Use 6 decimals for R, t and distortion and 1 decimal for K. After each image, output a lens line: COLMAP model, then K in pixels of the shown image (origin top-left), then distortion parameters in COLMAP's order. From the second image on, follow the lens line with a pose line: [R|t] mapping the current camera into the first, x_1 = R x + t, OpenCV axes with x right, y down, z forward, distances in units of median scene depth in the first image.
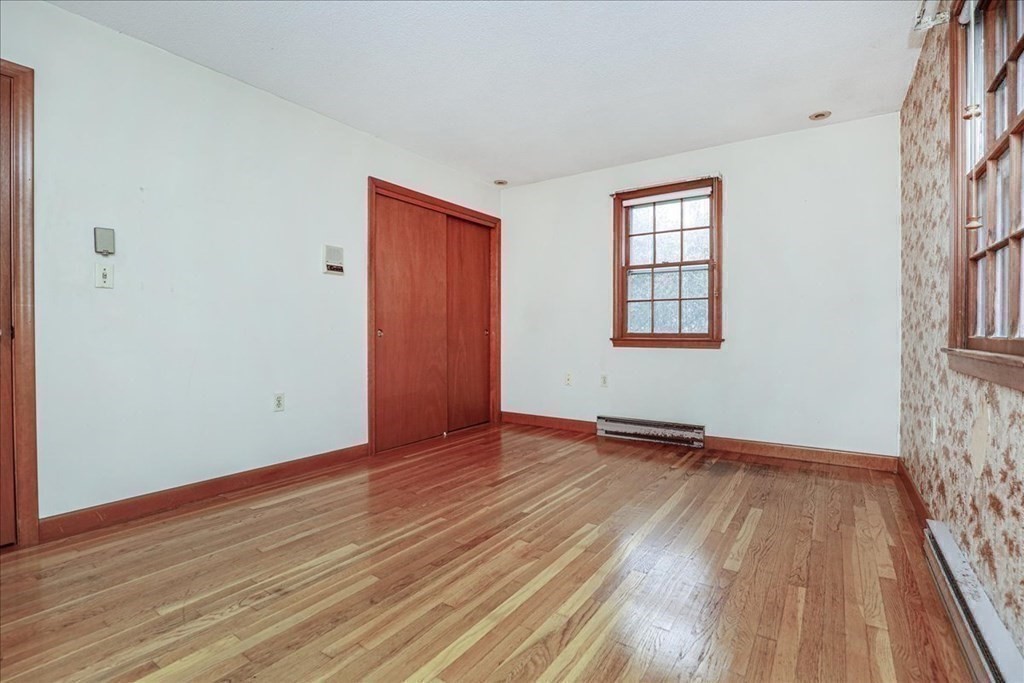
lens RADIAL K [[467.2, 0, 520.7], [0, 467.2, 339.9], [0, 0, 1]] dist [-0.024577, 0.000551]
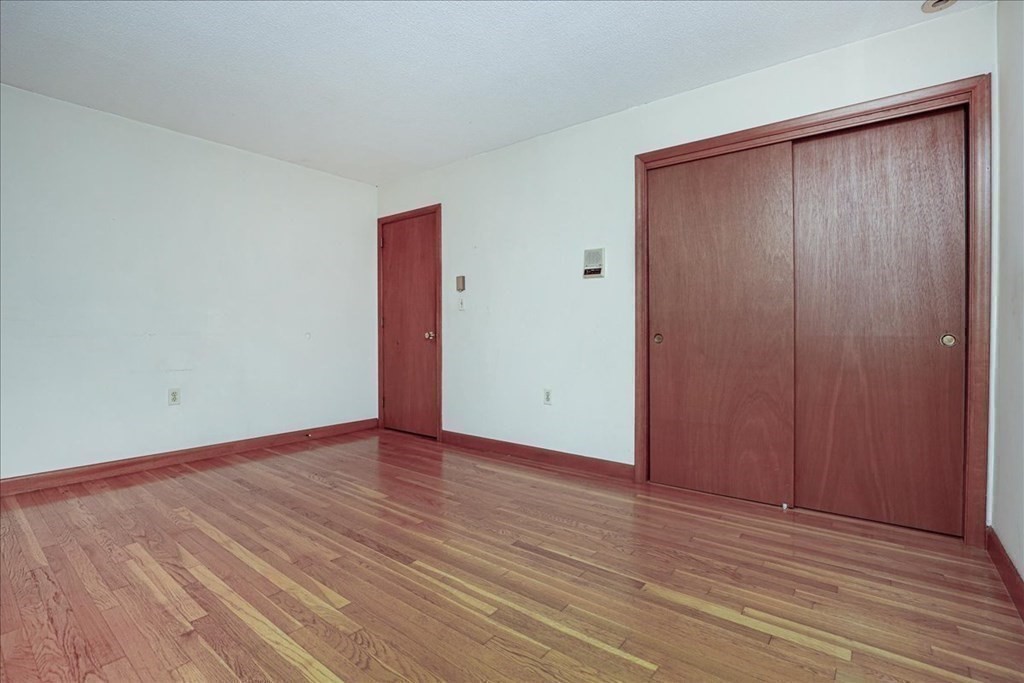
lens RADIAL K [[467.2, 0, 520.7], [0, 467.2, 339.9], [0, 0, 1]] dist [-0.024577, 0.000551]
pose [[-0.060251, 0.015284, -0.998066, 0.827103], [-0.015449, 0.999749, 0.016242, -0.033314], [0.998064, 0.016397, -0.060000, 1.272443]]
